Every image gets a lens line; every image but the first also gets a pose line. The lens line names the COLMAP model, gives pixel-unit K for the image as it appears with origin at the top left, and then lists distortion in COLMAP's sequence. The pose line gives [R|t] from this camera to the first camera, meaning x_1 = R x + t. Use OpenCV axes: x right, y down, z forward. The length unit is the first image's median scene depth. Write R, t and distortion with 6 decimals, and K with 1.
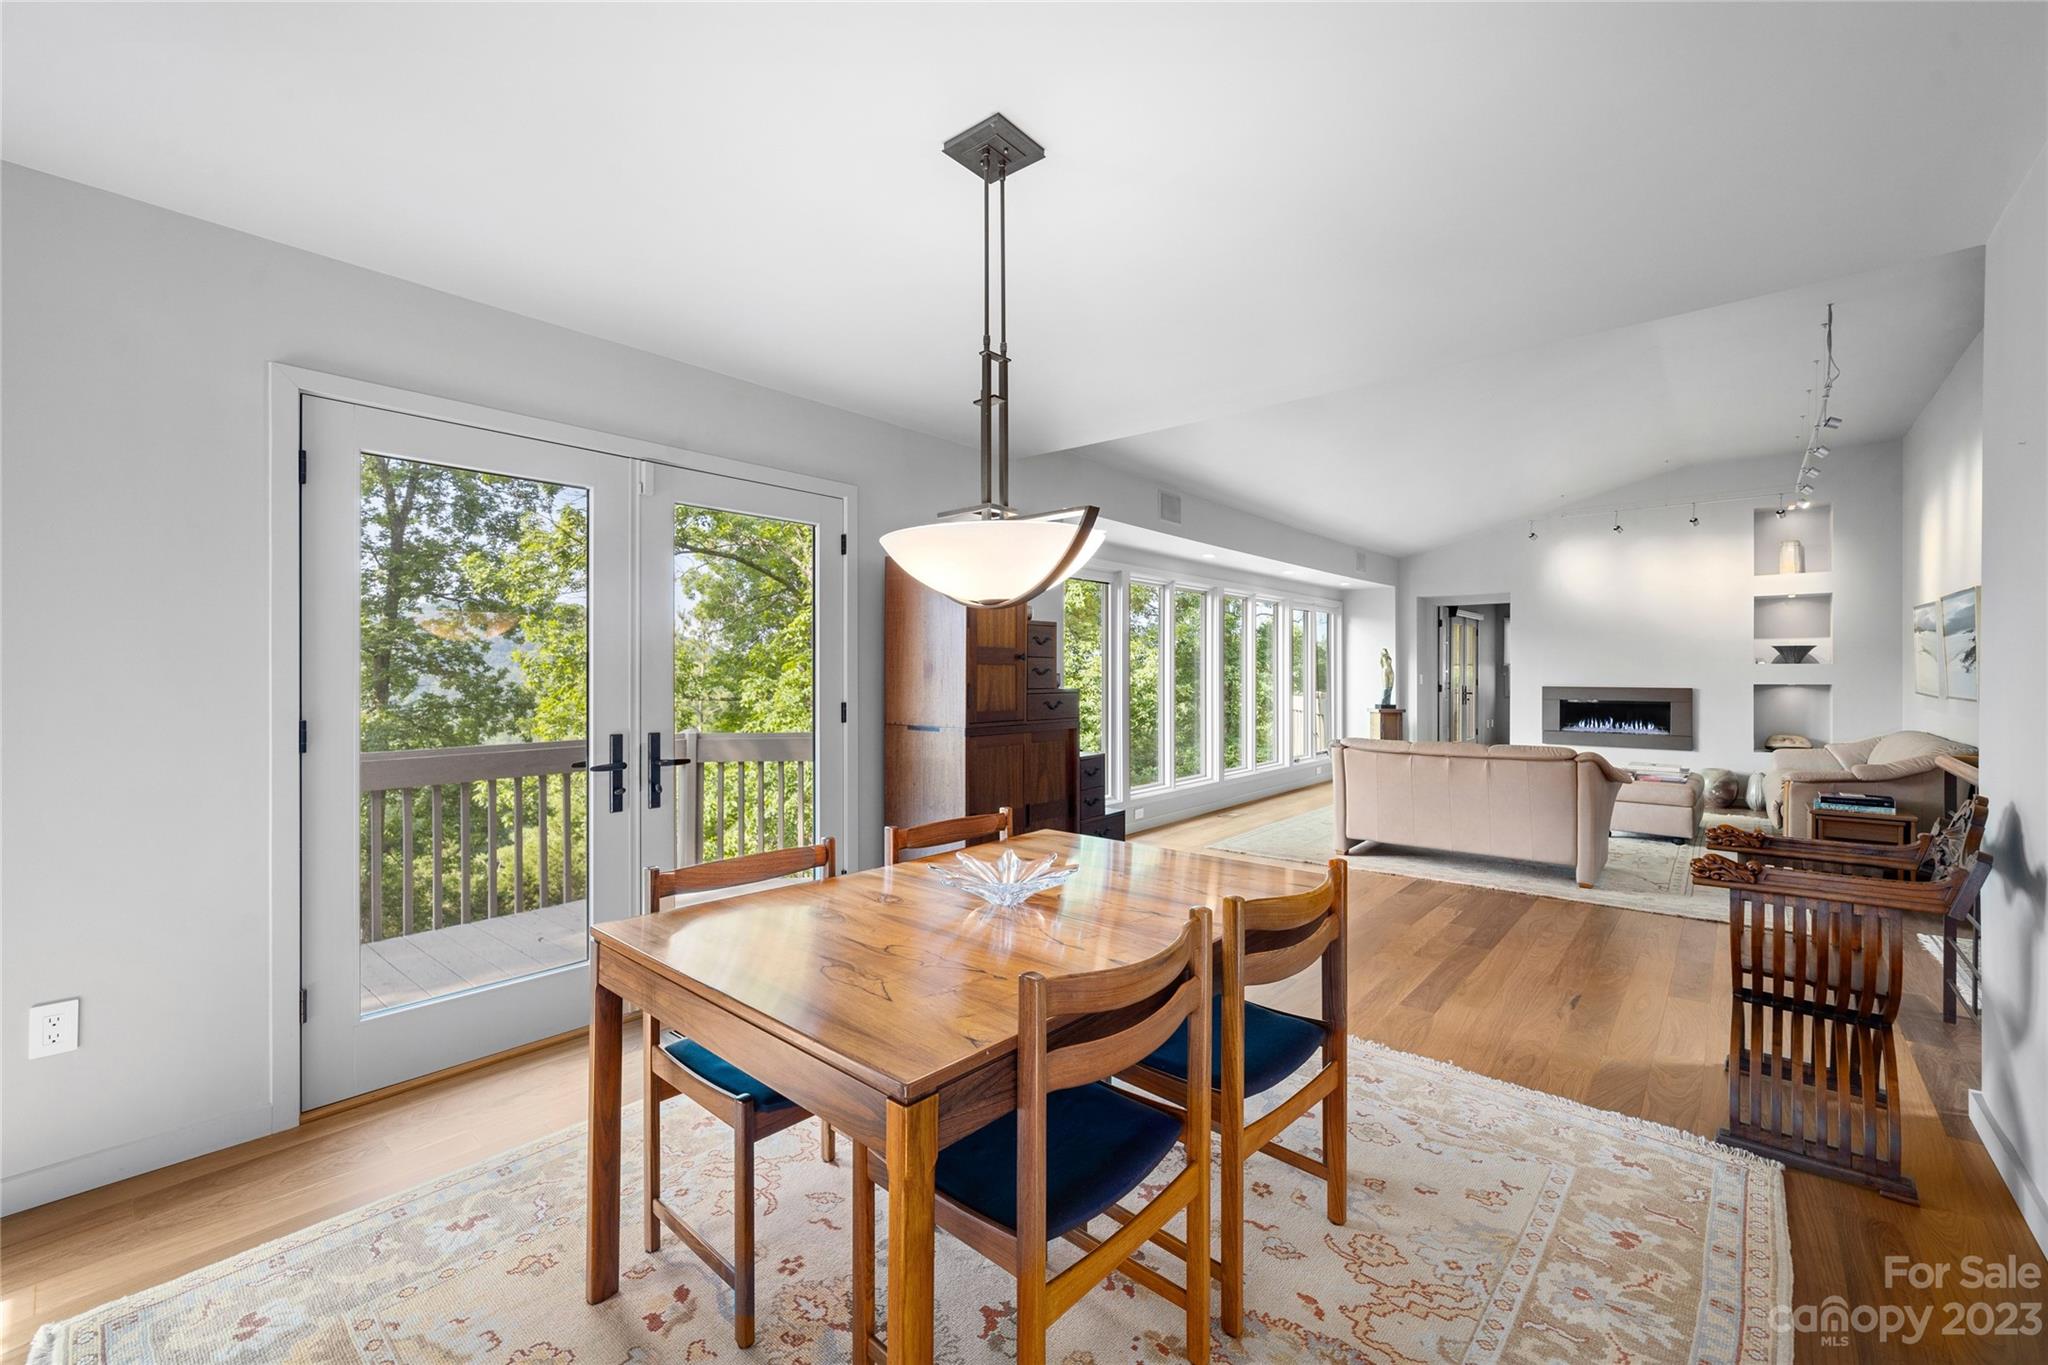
lens RADIAL K [[831.4, 0, 1015.4], [0, 831.4, 673.2], [0, 0, 1]] dist [-0.003825, -0.000016]
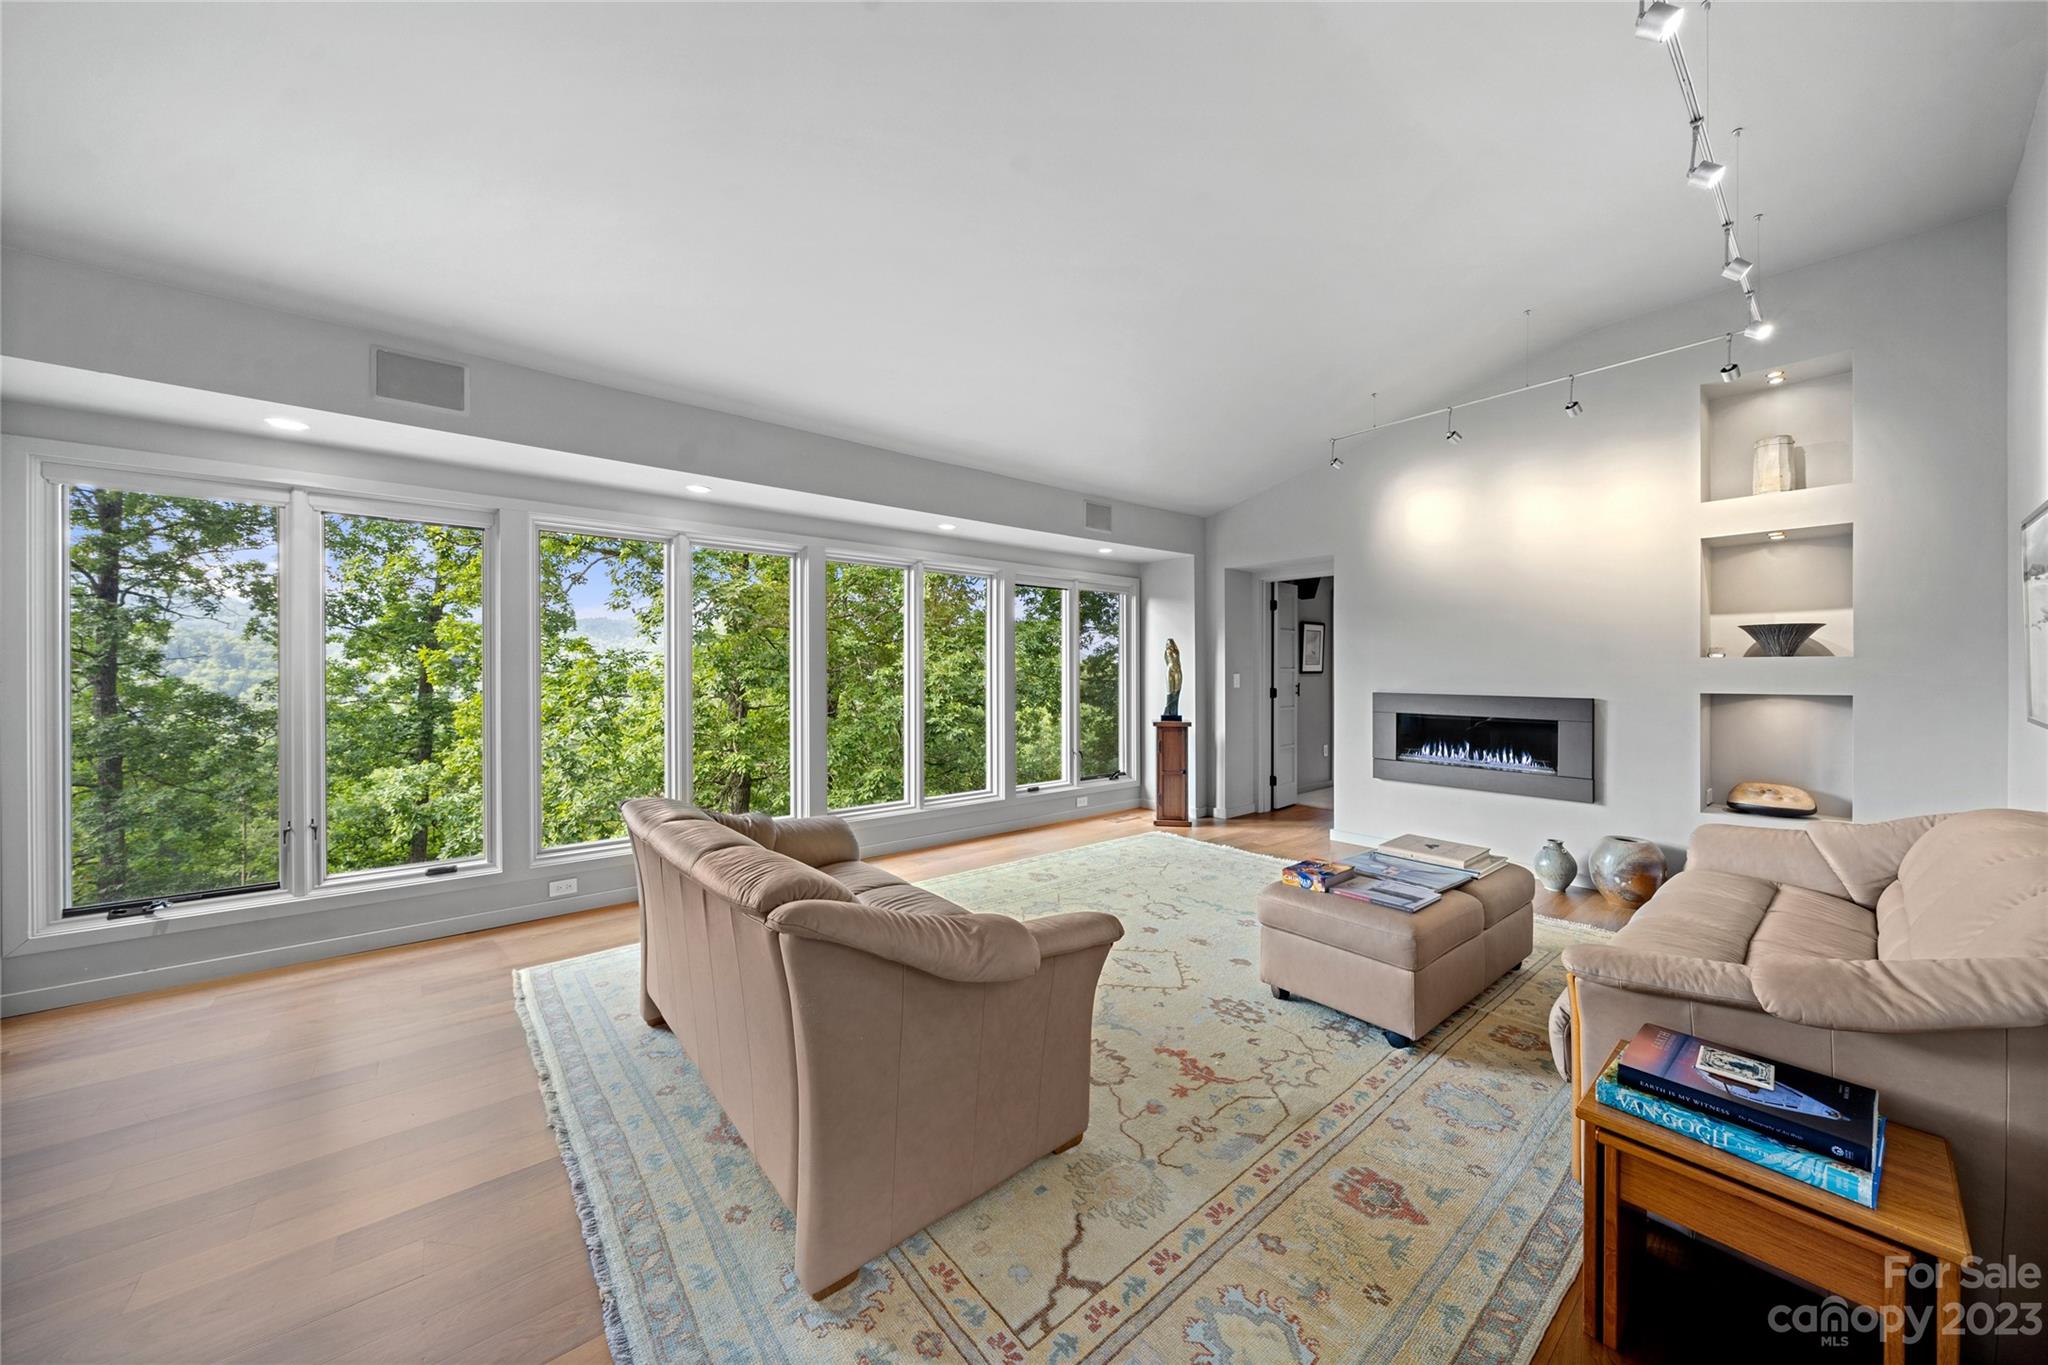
lens RADIAL K [[700.8, 0, 1020.7], [0, 700.8, 671.6], [0, 0, 1]] dist [-0.005652, 0.000043]
pose [[0.986276, 0.001774, -0.165095, 0.485315], [-0.001908, 0.999998, -0.000653, 0.000096], [0.165094, 0.000959, 0.986277, 0.430084]]
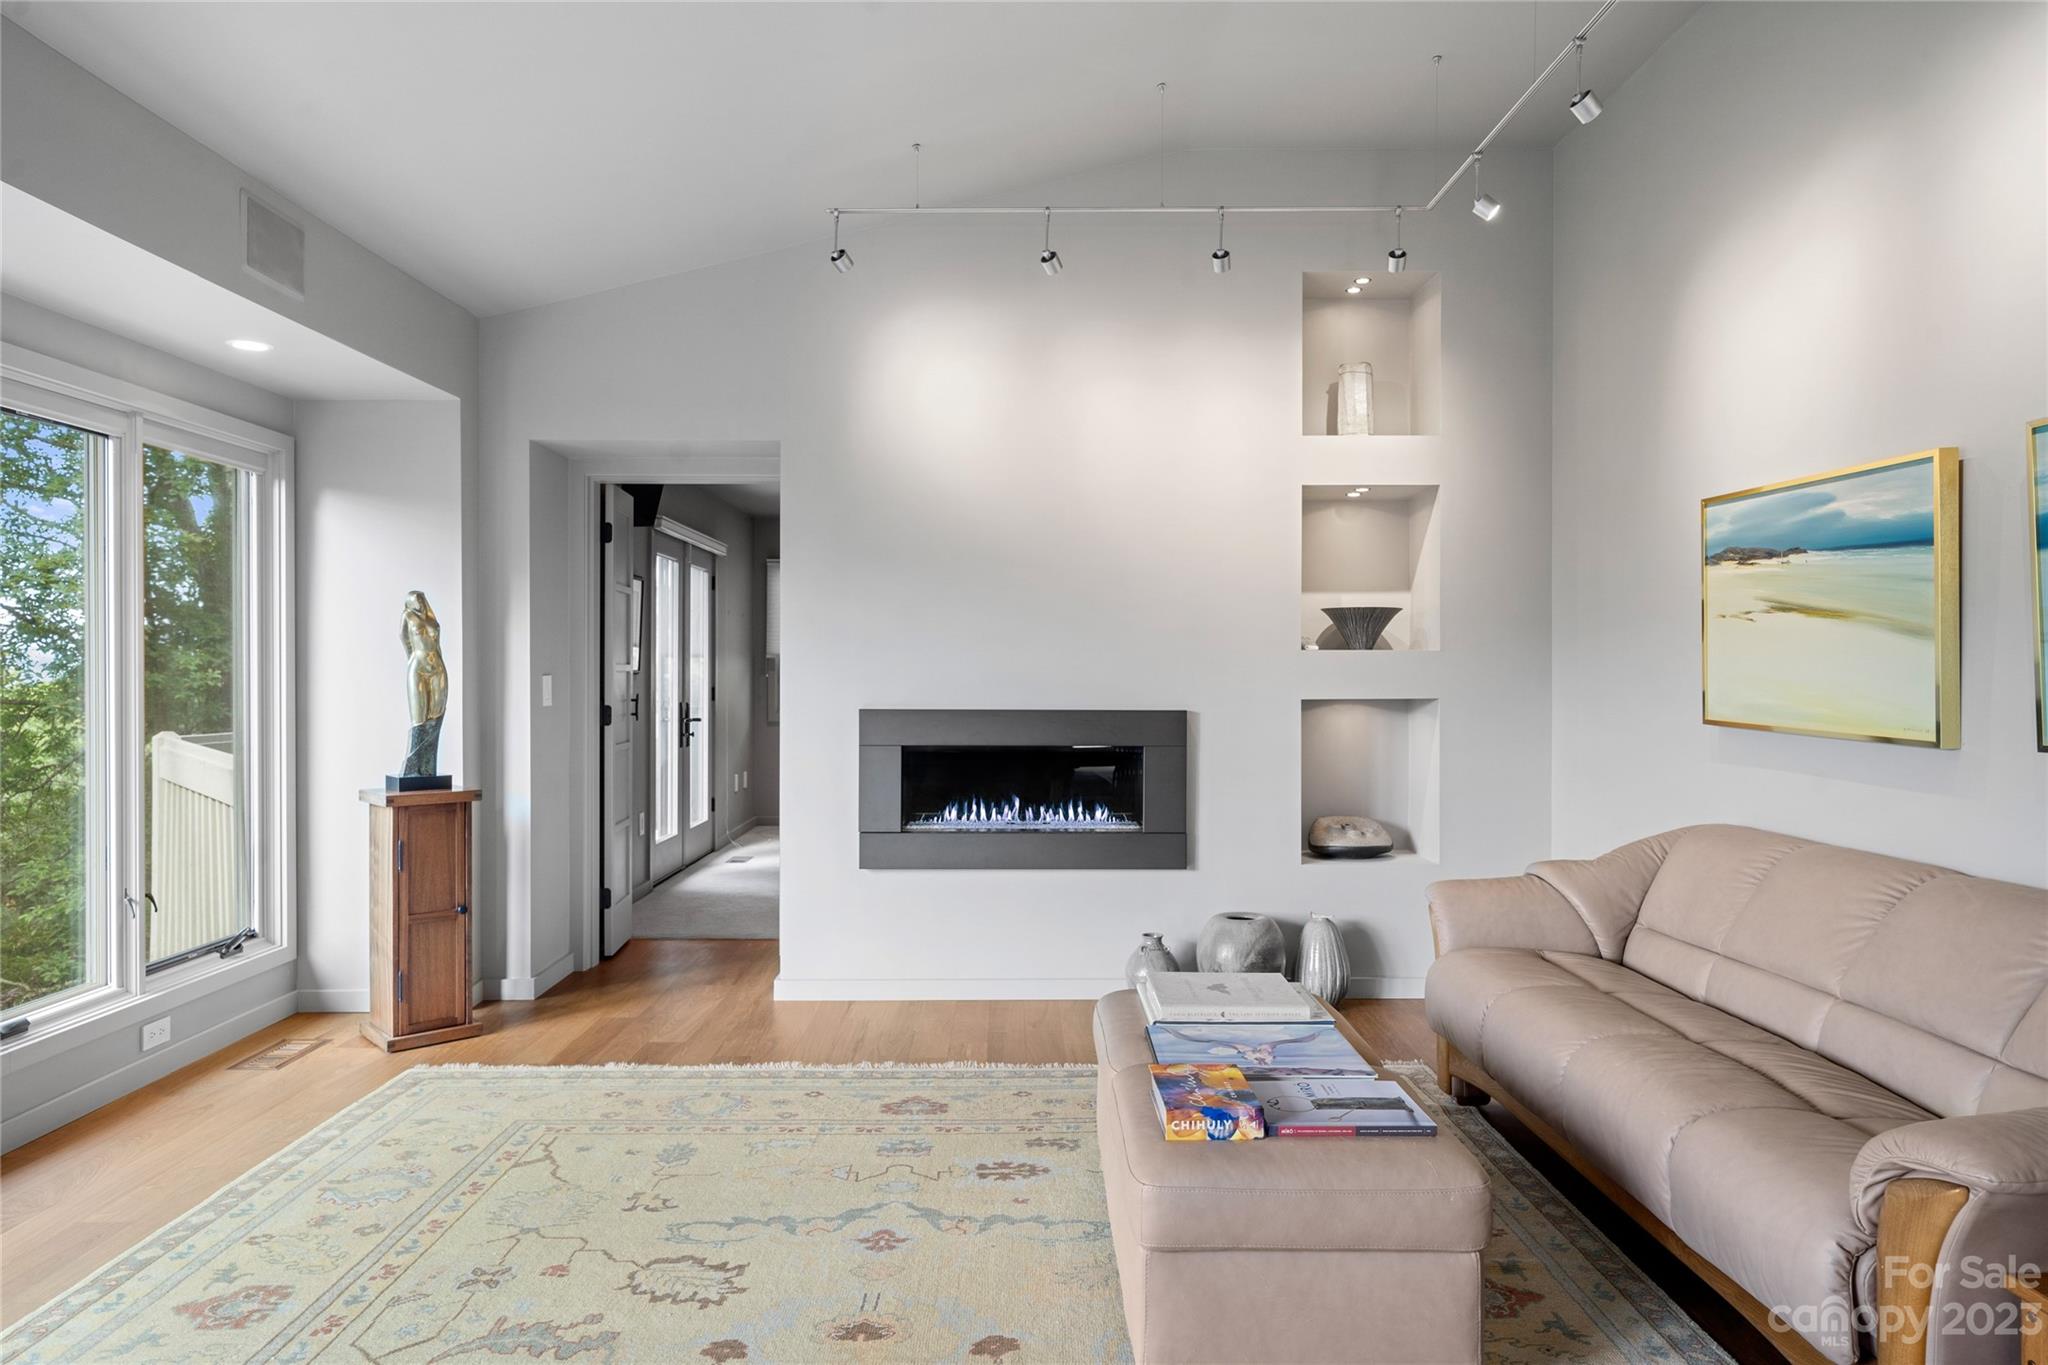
lens RADIAL K [[1260.4, 0, 1016.5], [0, 1260.4, 678.9], [0, 0, 1]] dist [-0.001345, 0.006257]
pose [[0.749525, -0.002789, 0.661971, 0.355343], [0.001034, 0.999995, 0.003043, 0.001239], [-0.661976, -0.001597, 0.749524, 0.596480]]
